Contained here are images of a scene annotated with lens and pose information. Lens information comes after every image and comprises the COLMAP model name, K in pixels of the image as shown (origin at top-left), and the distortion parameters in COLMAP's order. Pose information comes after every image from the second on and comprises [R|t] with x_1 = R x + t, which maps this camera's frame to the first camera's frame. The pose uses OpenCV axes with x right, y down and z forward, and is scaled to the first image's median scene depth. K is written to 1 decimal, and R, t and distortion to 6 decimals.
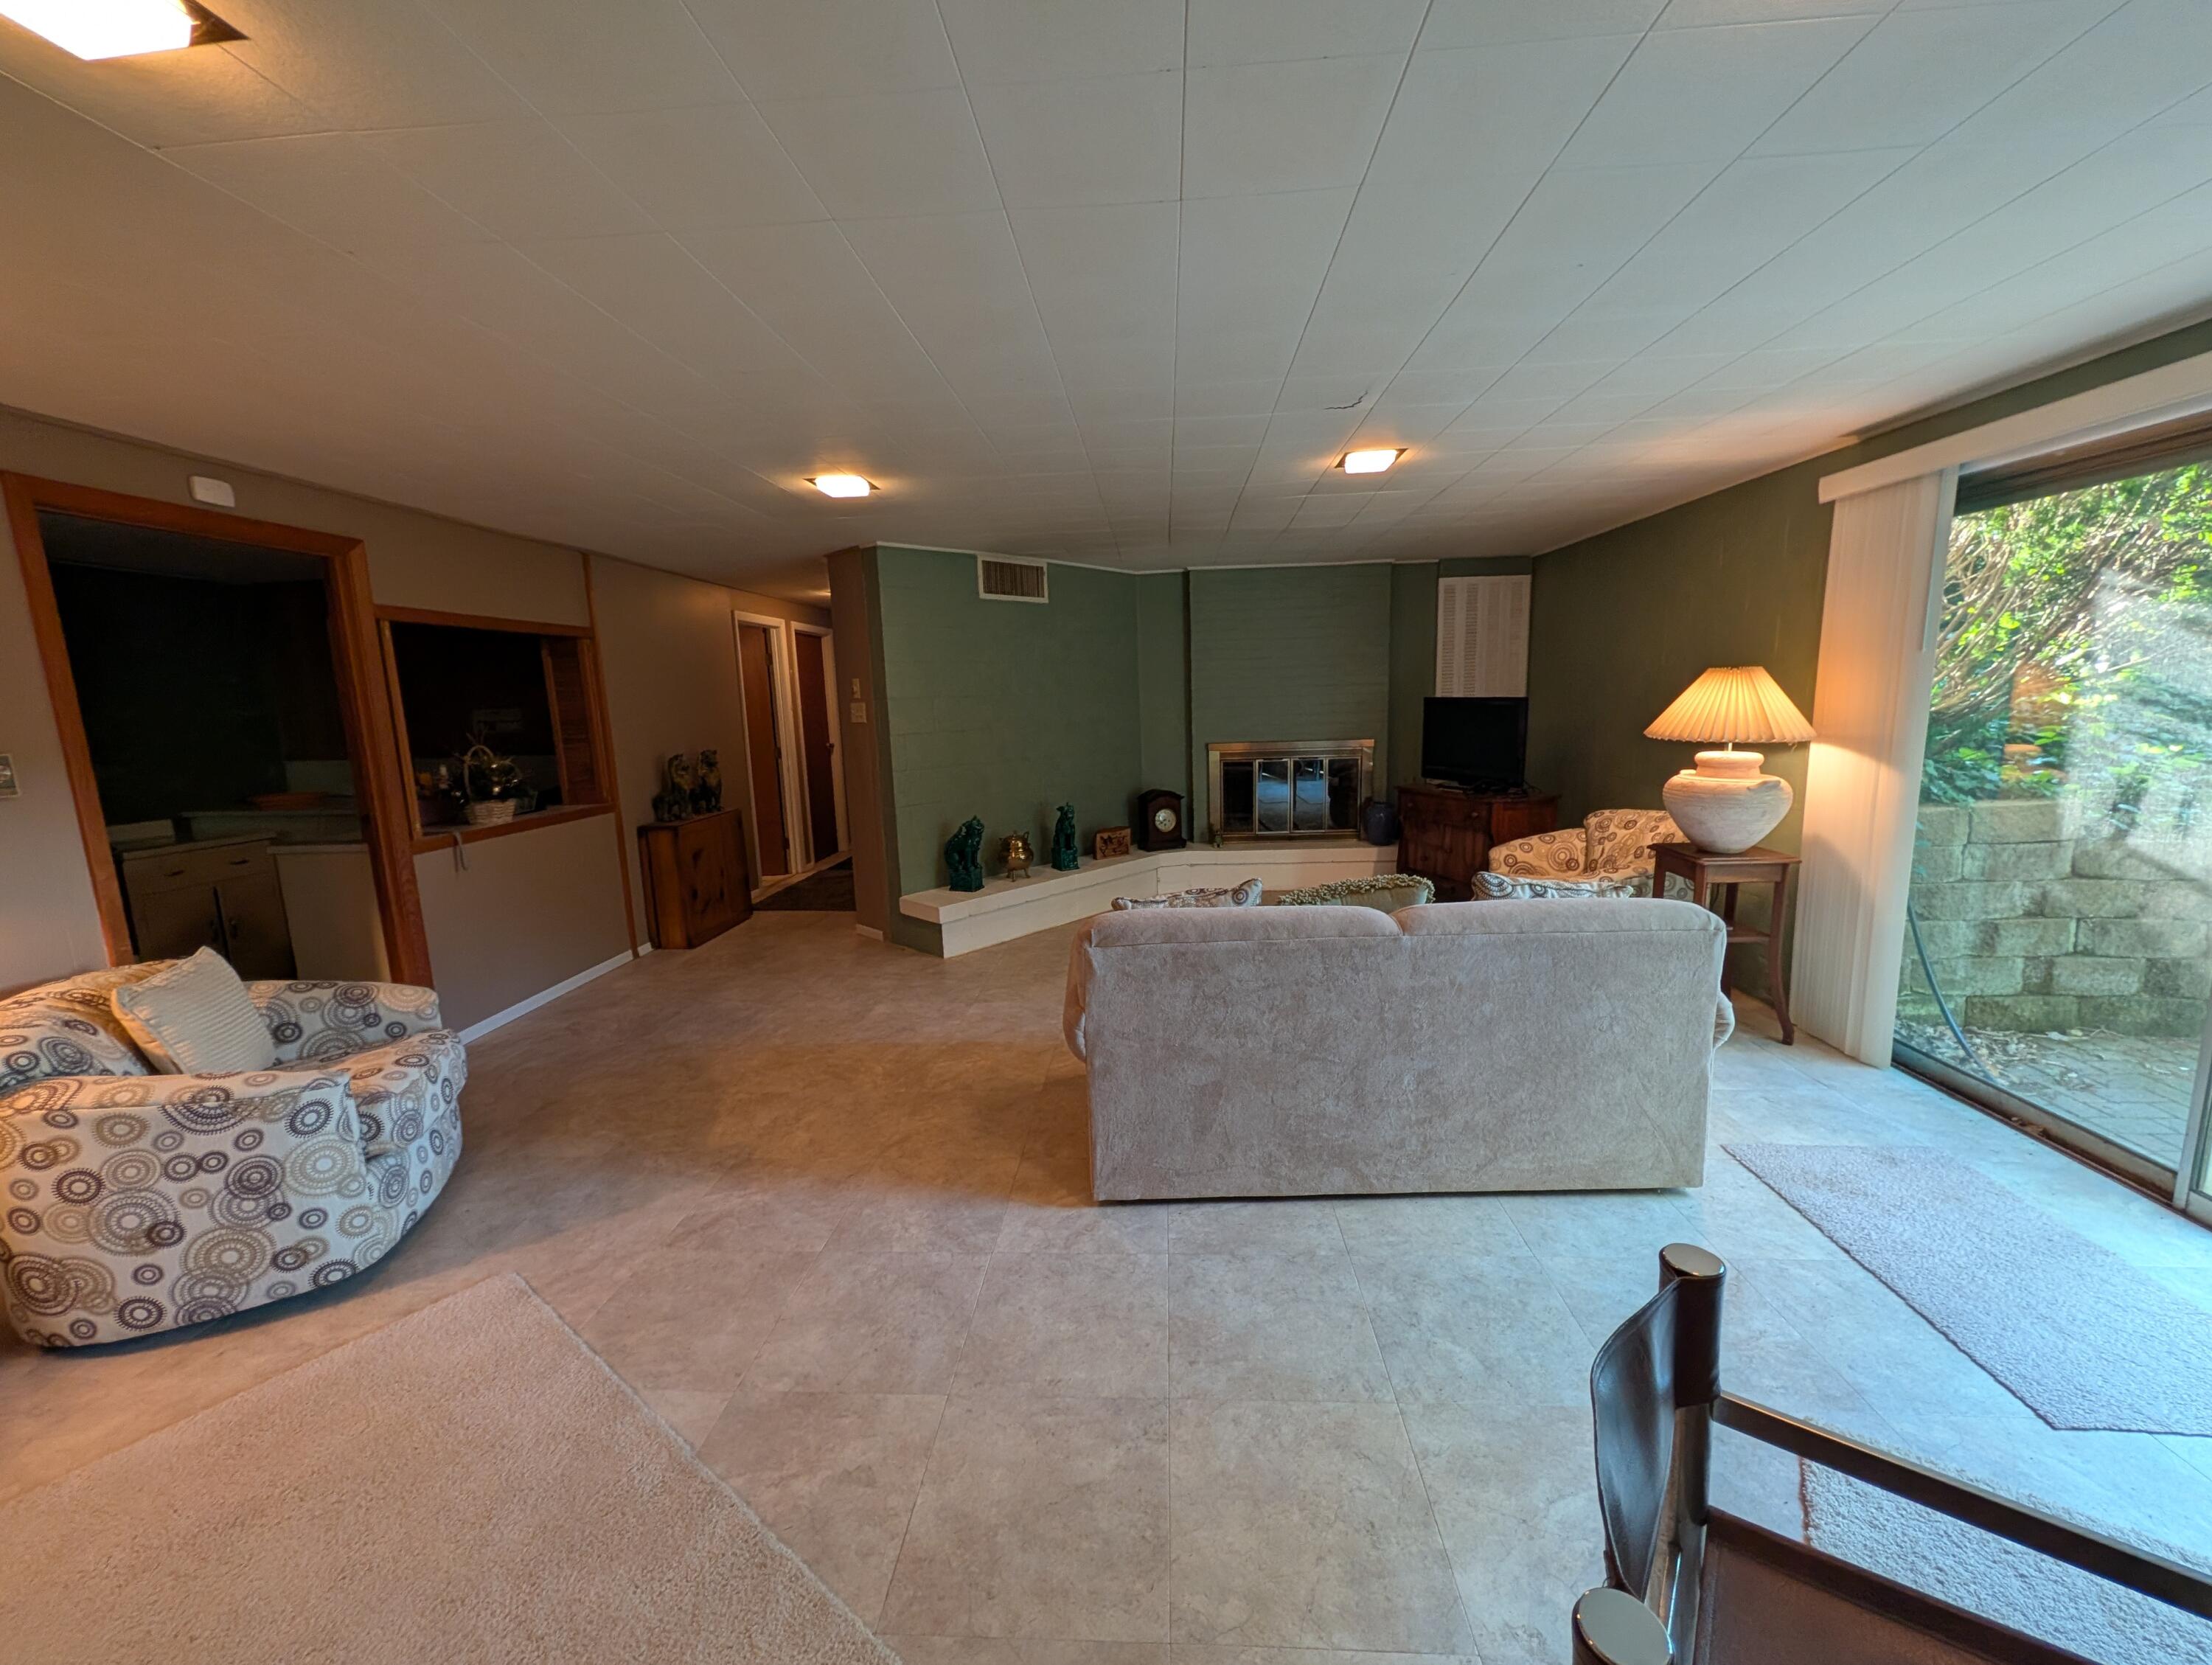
lens RADIAL K [[856.2, 0, 1115.5], [0, 856.2, 837.5], [0, 0, 1]] dist [0.001456, -0.000320]
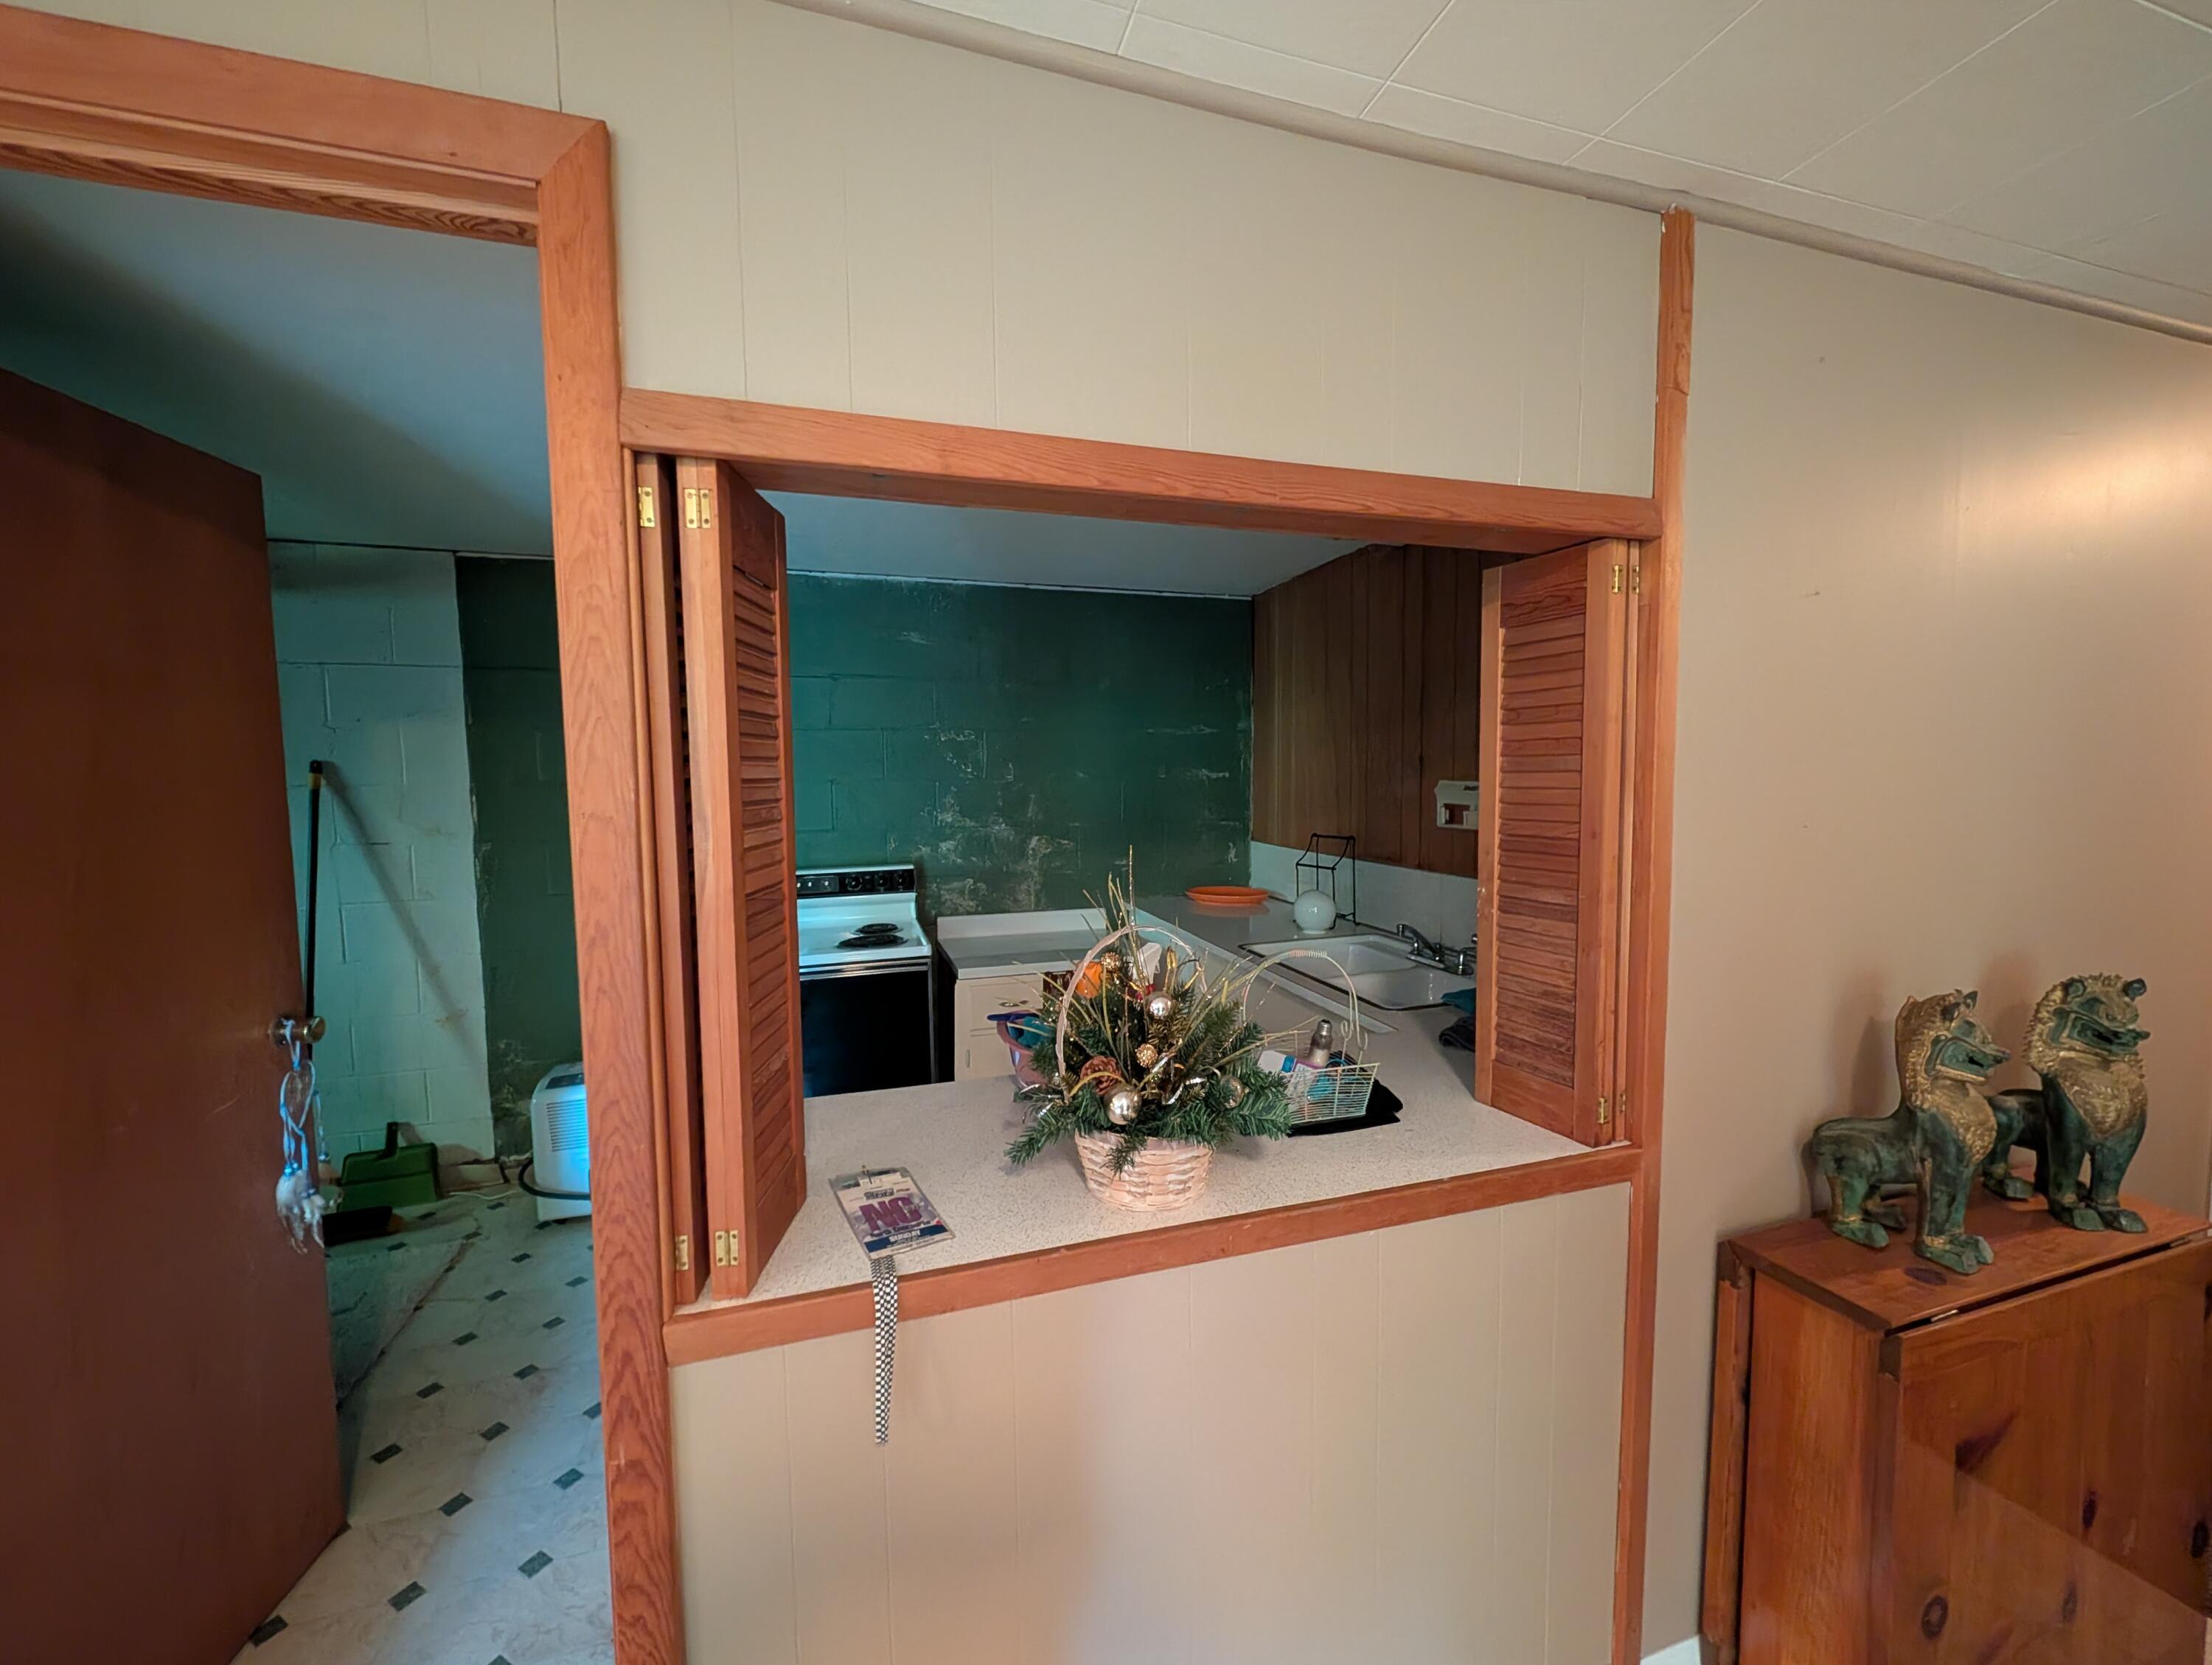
lens RADIAL K [[856.2, 0, 1112.5], [0, 856.2, 828.6], [0, 0, 1]] dist [0.001456, -0.000320]
pose [[0.358915, 0.084593, -0.929529, -0.377258], [-0.150558, 0.988090, 0.031788, -0.115764], [0.921147, 0.128539, 0.367377, 0.690116]]
